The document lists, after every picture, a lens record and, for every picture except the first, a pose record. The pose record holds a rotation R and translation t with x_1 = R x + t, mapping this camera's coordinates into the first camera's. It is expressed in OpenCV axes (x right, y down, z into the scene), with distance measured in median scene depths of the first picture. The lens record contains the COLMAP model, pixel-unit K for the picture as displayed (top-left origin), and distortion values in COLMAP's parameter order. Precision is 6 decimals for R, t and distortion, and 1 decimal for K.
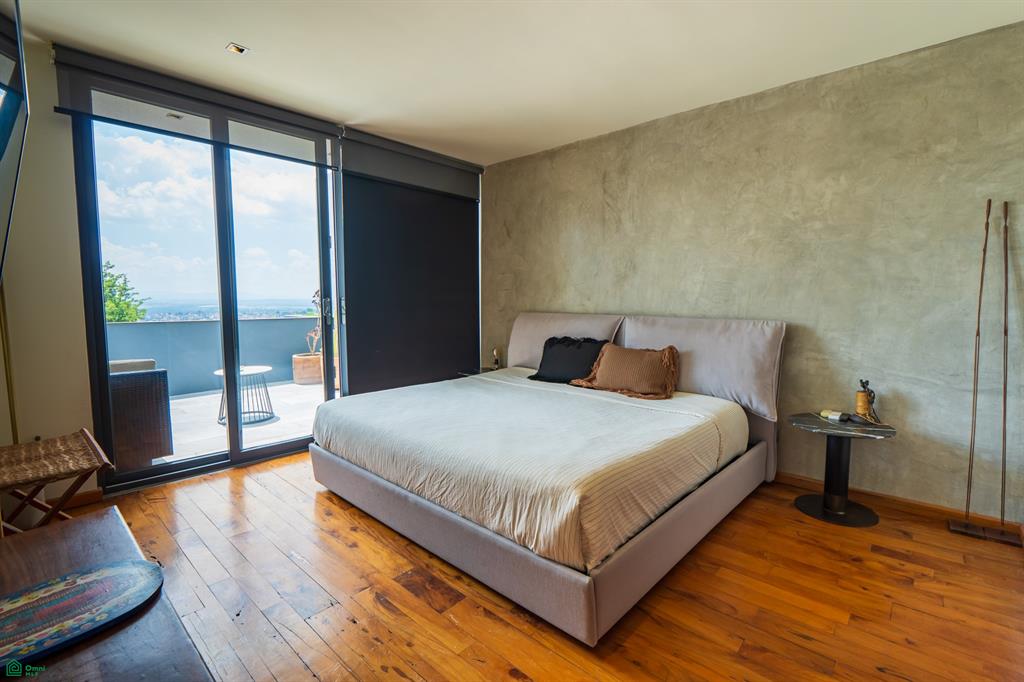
lens RADIAL K [[457.5, 0, 512.0], [0, 457.5, 341.0], [0, 0, 1]] dist [-0.010090, 0.000055]
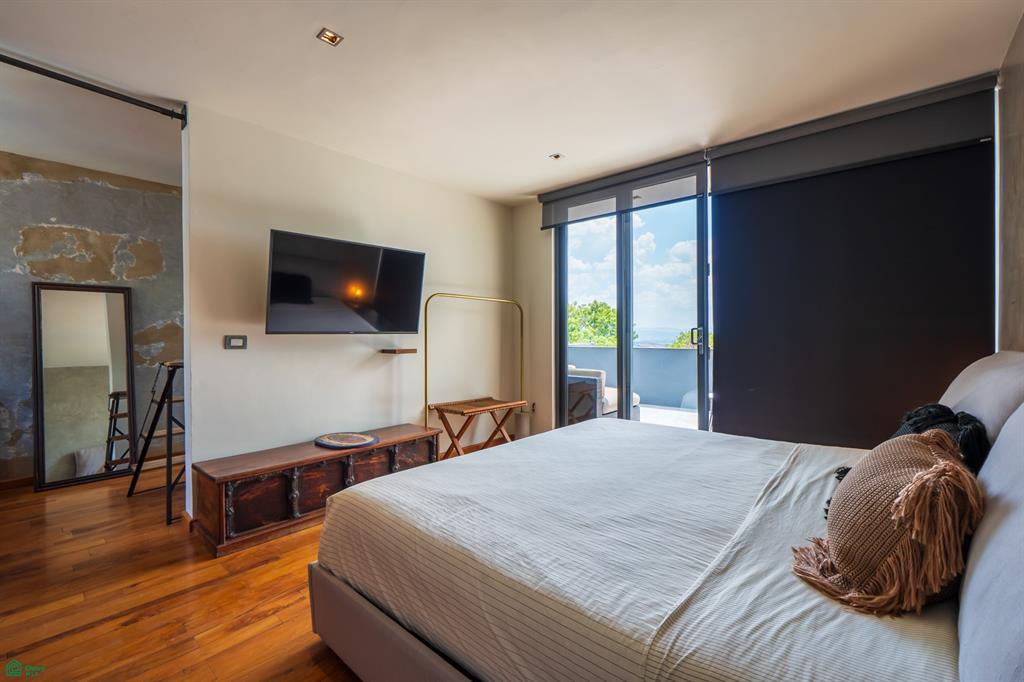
lens RADIAL K [[435.0, 0, 515.8], [0, 435.0, 338.7], [0, 0, 1]] dist [-0.011346, 0.000184]
pose [[0.026454, 0.007860, -0.999619, 0.568569], [-0.084582, 0.996401, 0.005596, -0.044262], [0.996065, 0.084402, 0.027023, 0.639310]]
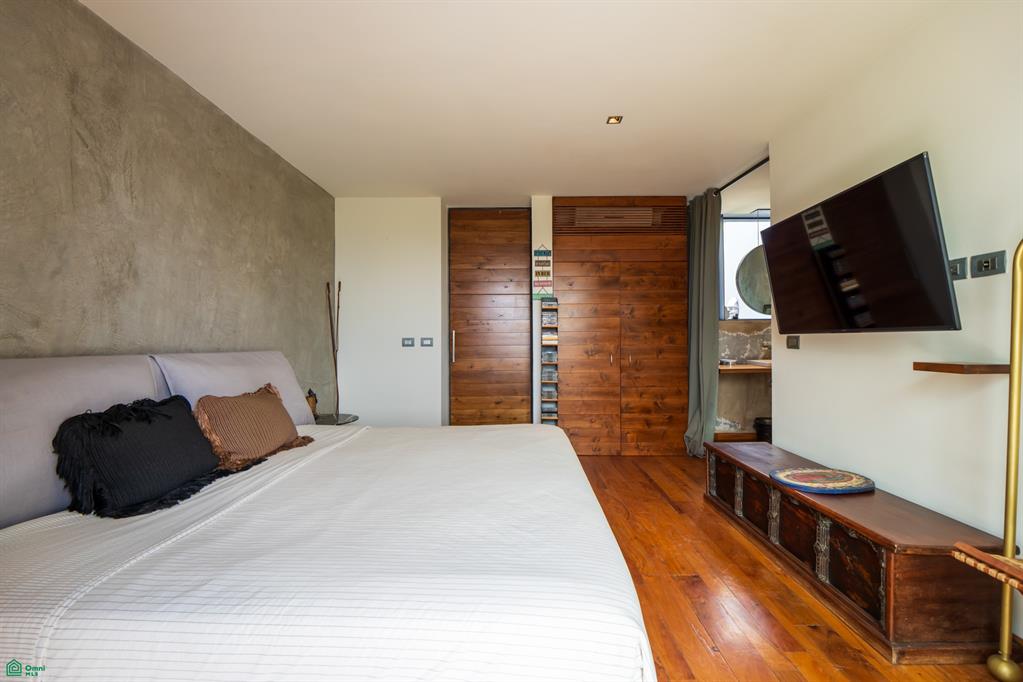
lens RADIAL K [[423.6, 0, 514.2], [0, 423.6, 339.8], [0, 0, 1]] dist [-0.010375, 0.000091]
pose [[-0.665342, 0.000885, 0.746538, -0.505739], [0.069226, 0.995764, 0.060517, -0.079624], [-0.743322, 0.091944, -0.662584, 1.073759]]
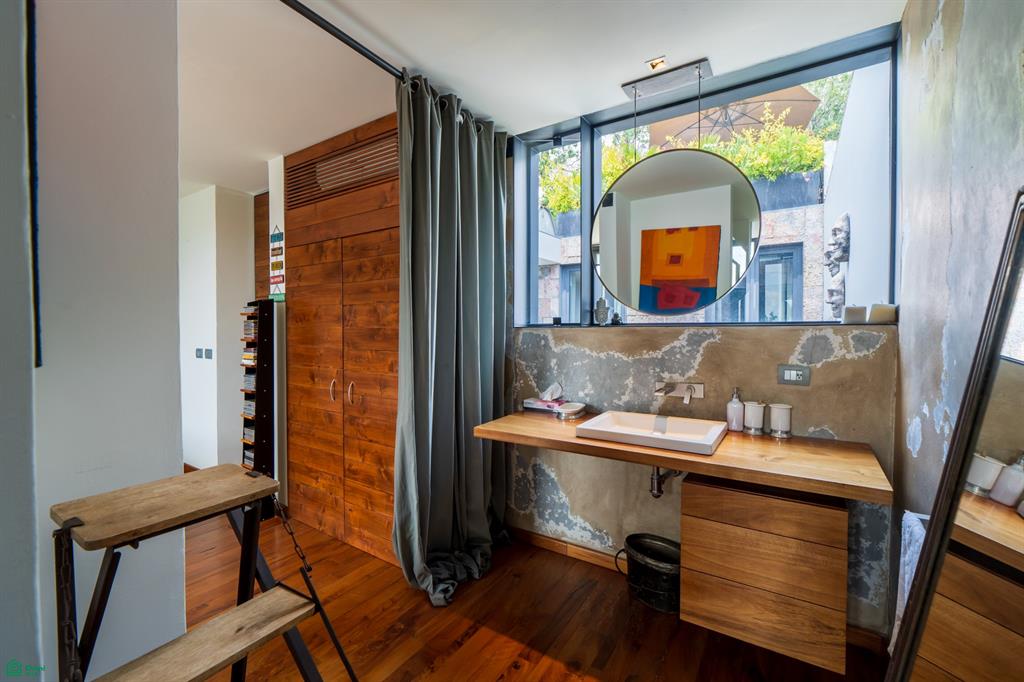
lens RADIAL K [[424.0, 0, 514.7], [0, 424.0, 339.8], [0, 0, 1]] dist [-0.010375, 0.000091]
pose [[-0.163029, -0.023969, 0.986330, -0.610535], [0.084795, 0.995665, 0.038211, -0.026461], [-0.982971, 0.089866, -0.160290, -0.155175]]
